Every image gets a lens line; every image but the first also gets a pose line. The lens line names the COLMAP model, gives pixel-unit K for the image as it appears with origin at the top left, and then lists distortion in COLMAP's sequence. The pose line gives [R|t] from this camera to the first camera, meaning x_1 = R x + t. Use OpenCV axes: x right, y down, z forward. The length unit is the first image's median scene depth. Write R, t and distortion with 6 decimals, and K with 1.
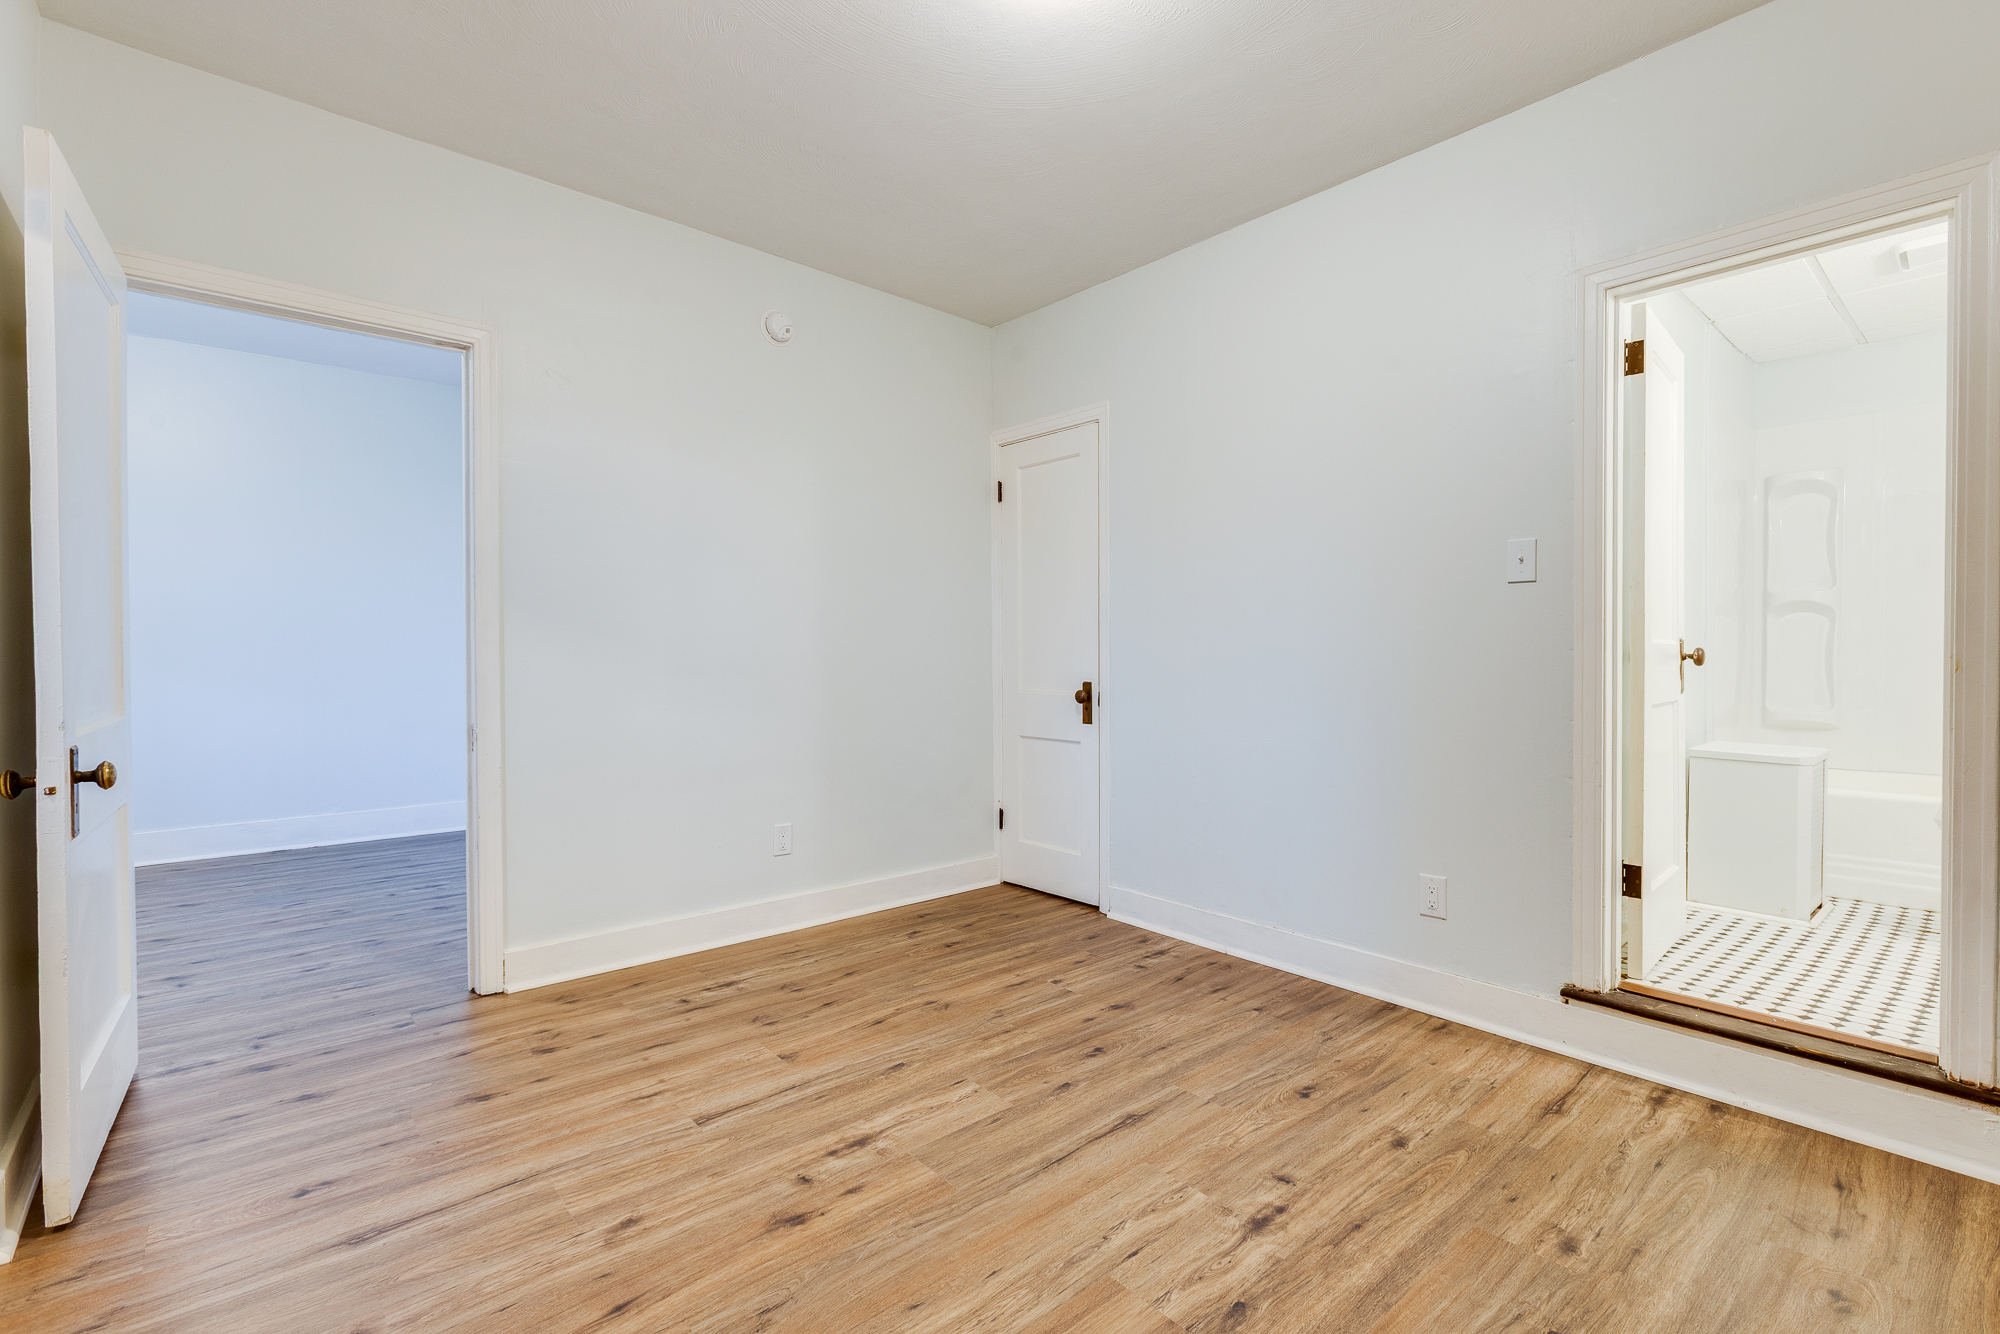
lens RADIAL K [[897.4, 0, 1000.1], [0, 897.4, 661.3], [0, 0, 1]] dist [-0.010959, 0.006420]
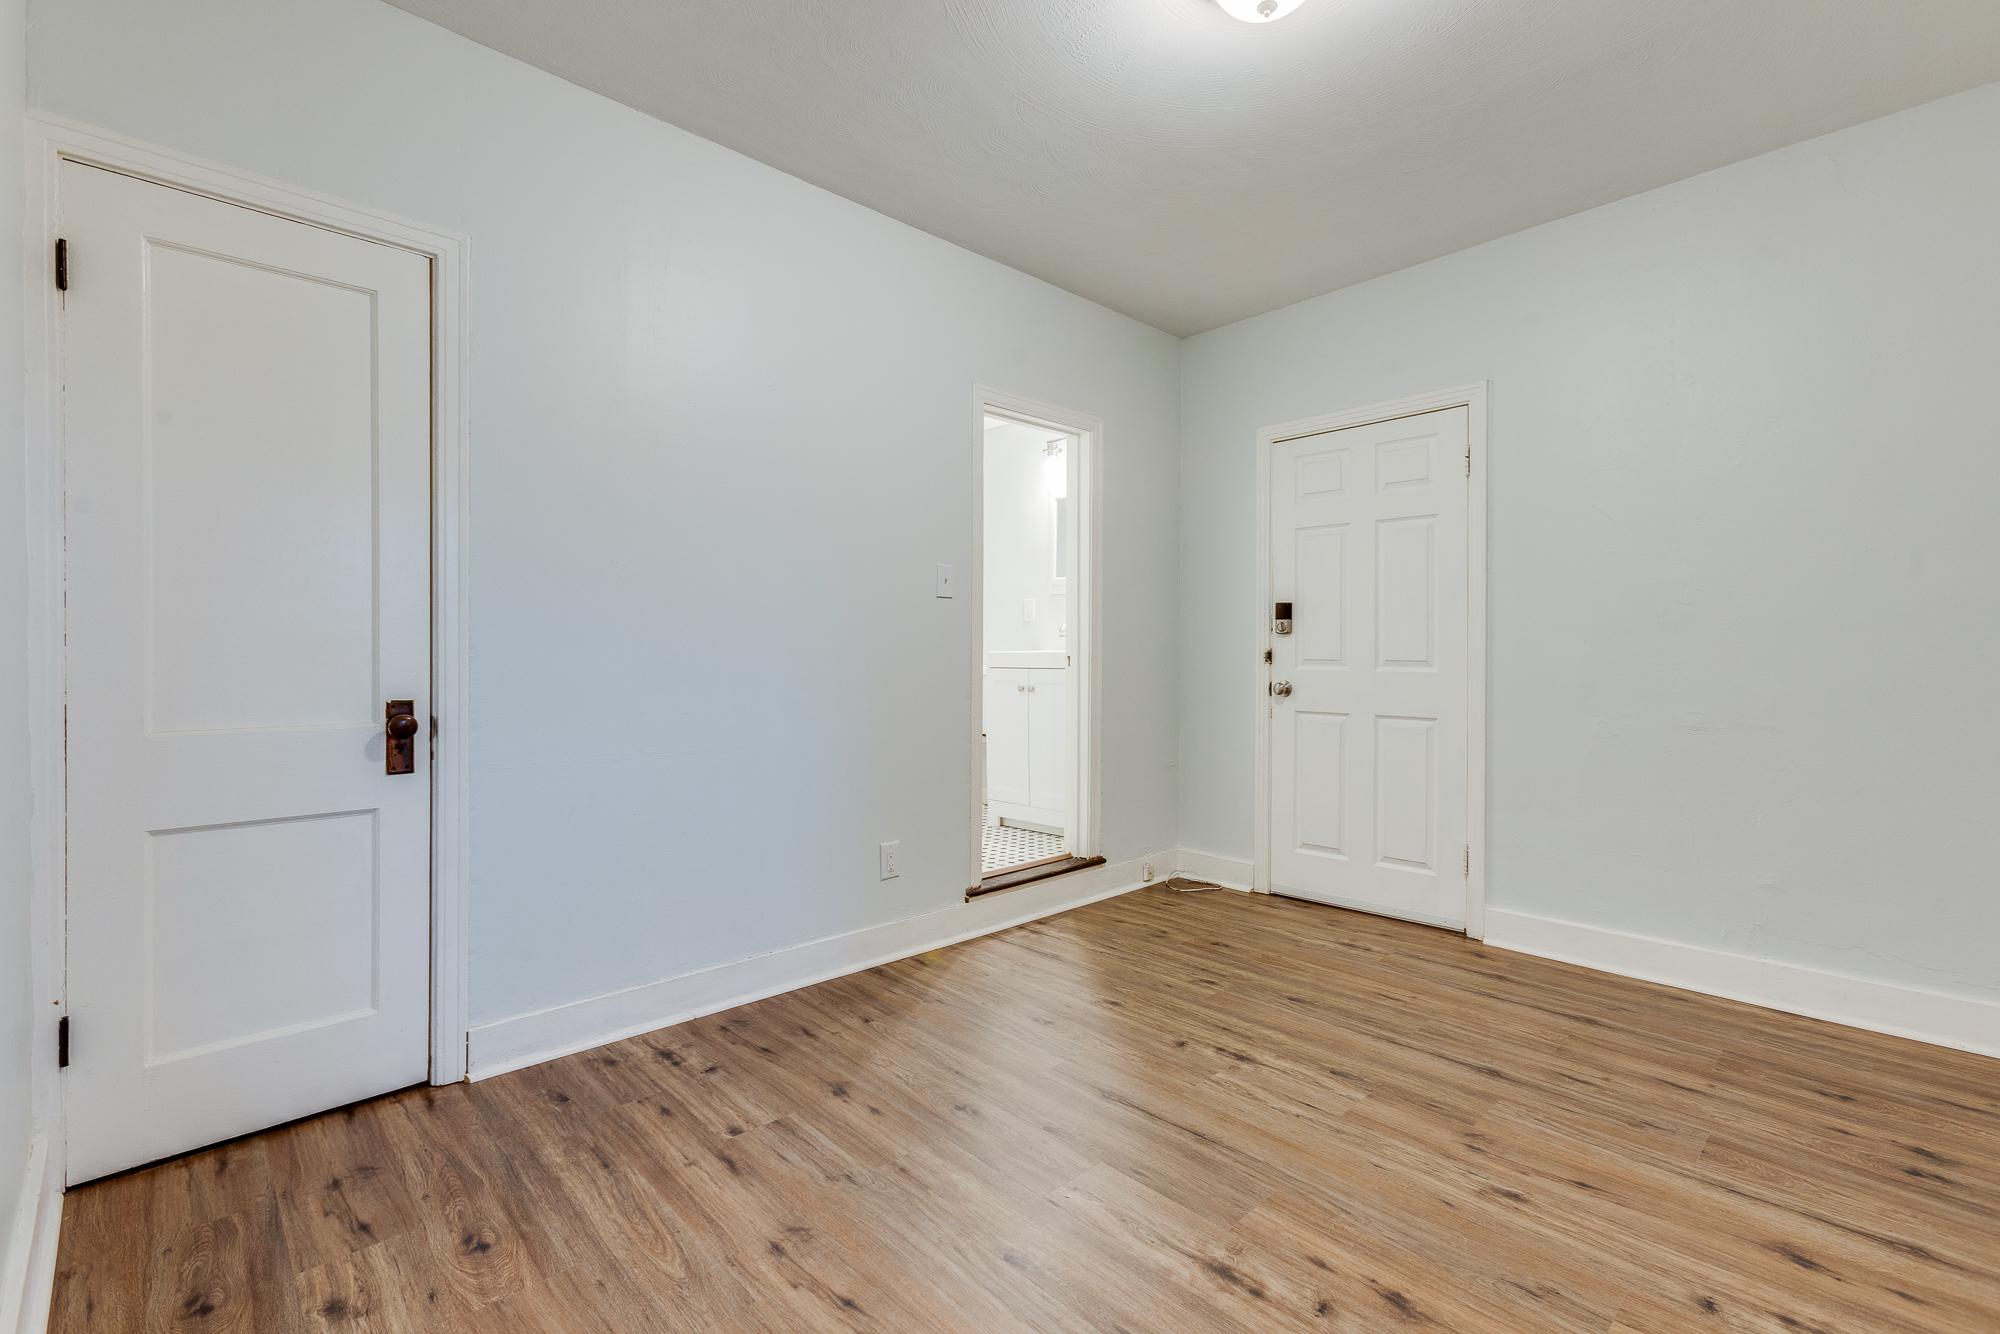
lens RADIAL K [[897.4, 0, 999.4], [0, 897.4, 650.1], [0, 0, 1]] dist [-0.010959, 0.006420]
pose [[-0.054087, 0.002590, 0.998533, -0.748280], [0.005224, 0.999984, -0.002311, -0.008456], [-0.998523, 0.005091, -0.054100, 0.990179]]
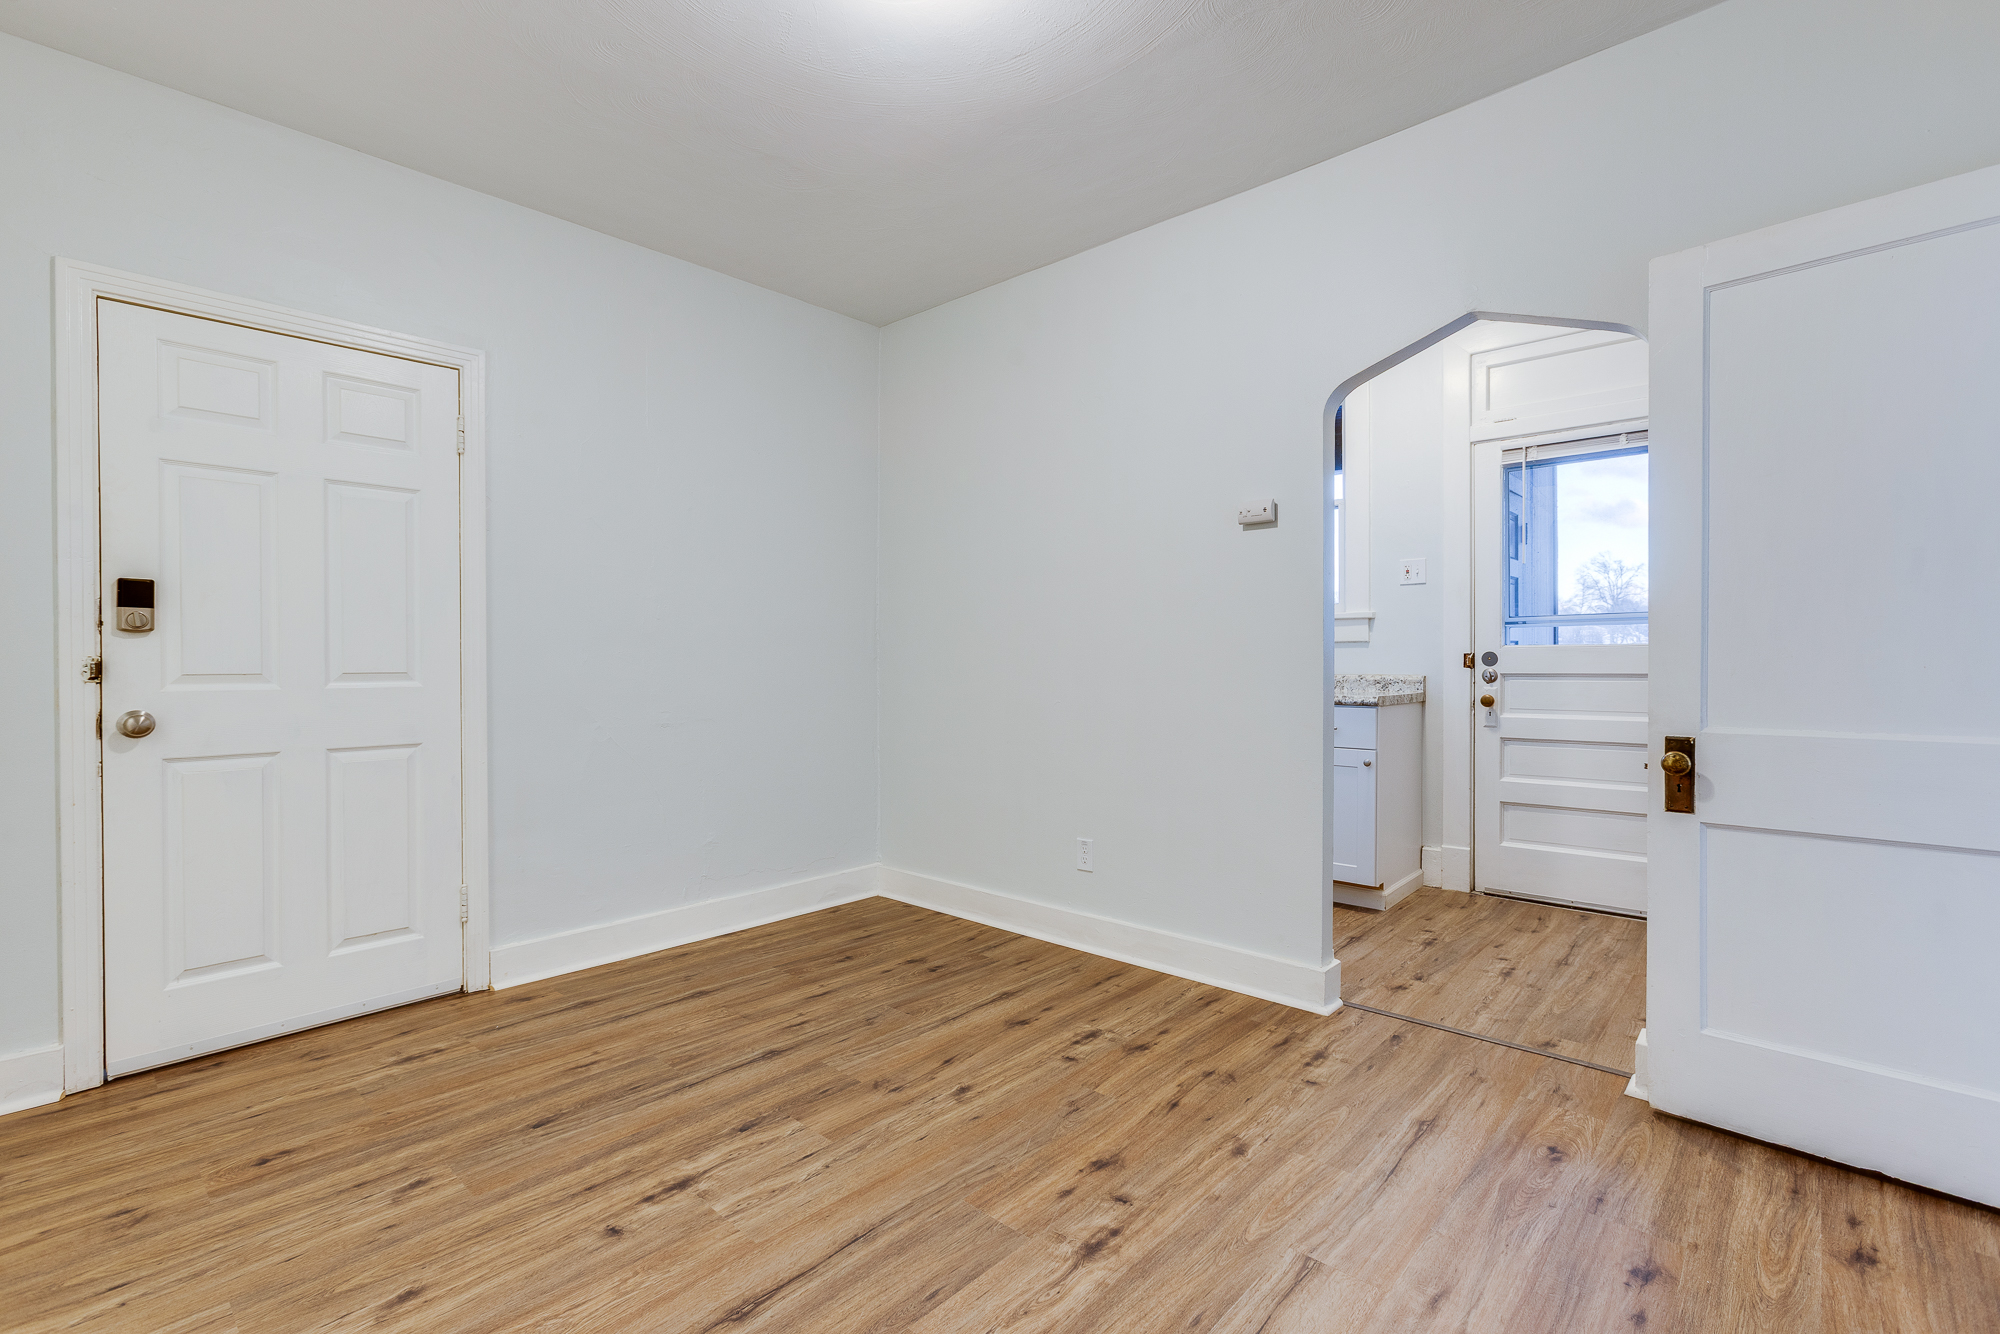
lens RADIAL K [[897.4, 0, 1005.5], [0, 897.4, 667.0], [0, 0, 1]] dist [-0.010959, 0.006420]
pose [[-0.991505, 0.003218, -0.130031, 0.024535], [0.001233, 0.999881, 0.015350, -0.014461], [0.130065, 0.015059, -0.991391, 1.447375]]
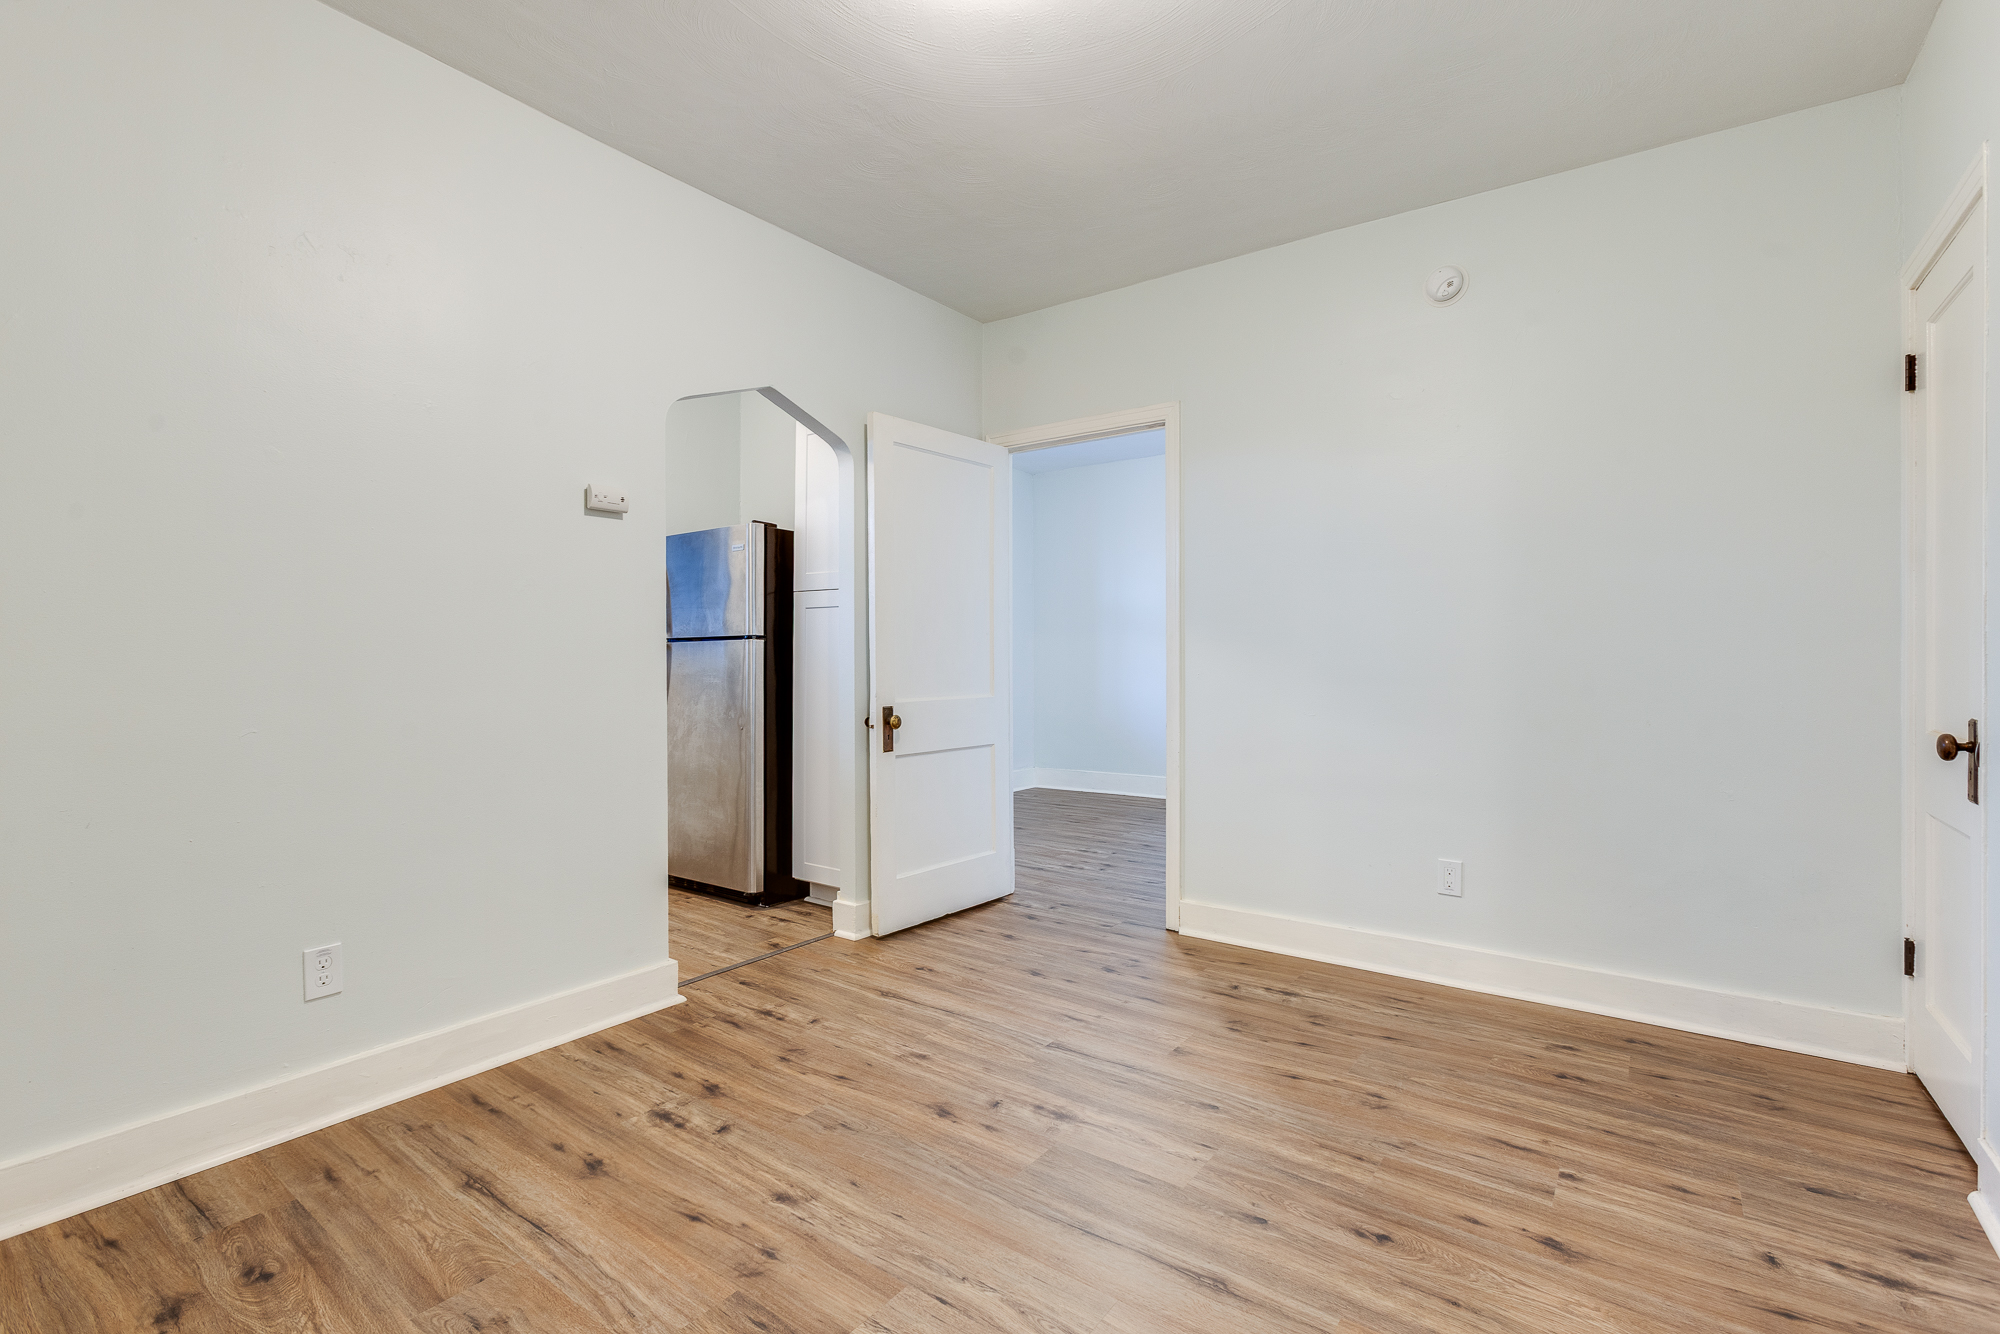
lens RADIAL K [[888.9, 0, 1001.4], [0, 888.9, 670.0], [0, 0, 1]] dist [-0.008114, 0.003745]
pose [[0.227311, 0.010344, -0.973767, 0.690481], [-0.008242, 0.999928, 0.008698, -0.006920], [0.973787, 0.006049, 0.227380, 0.546767]]
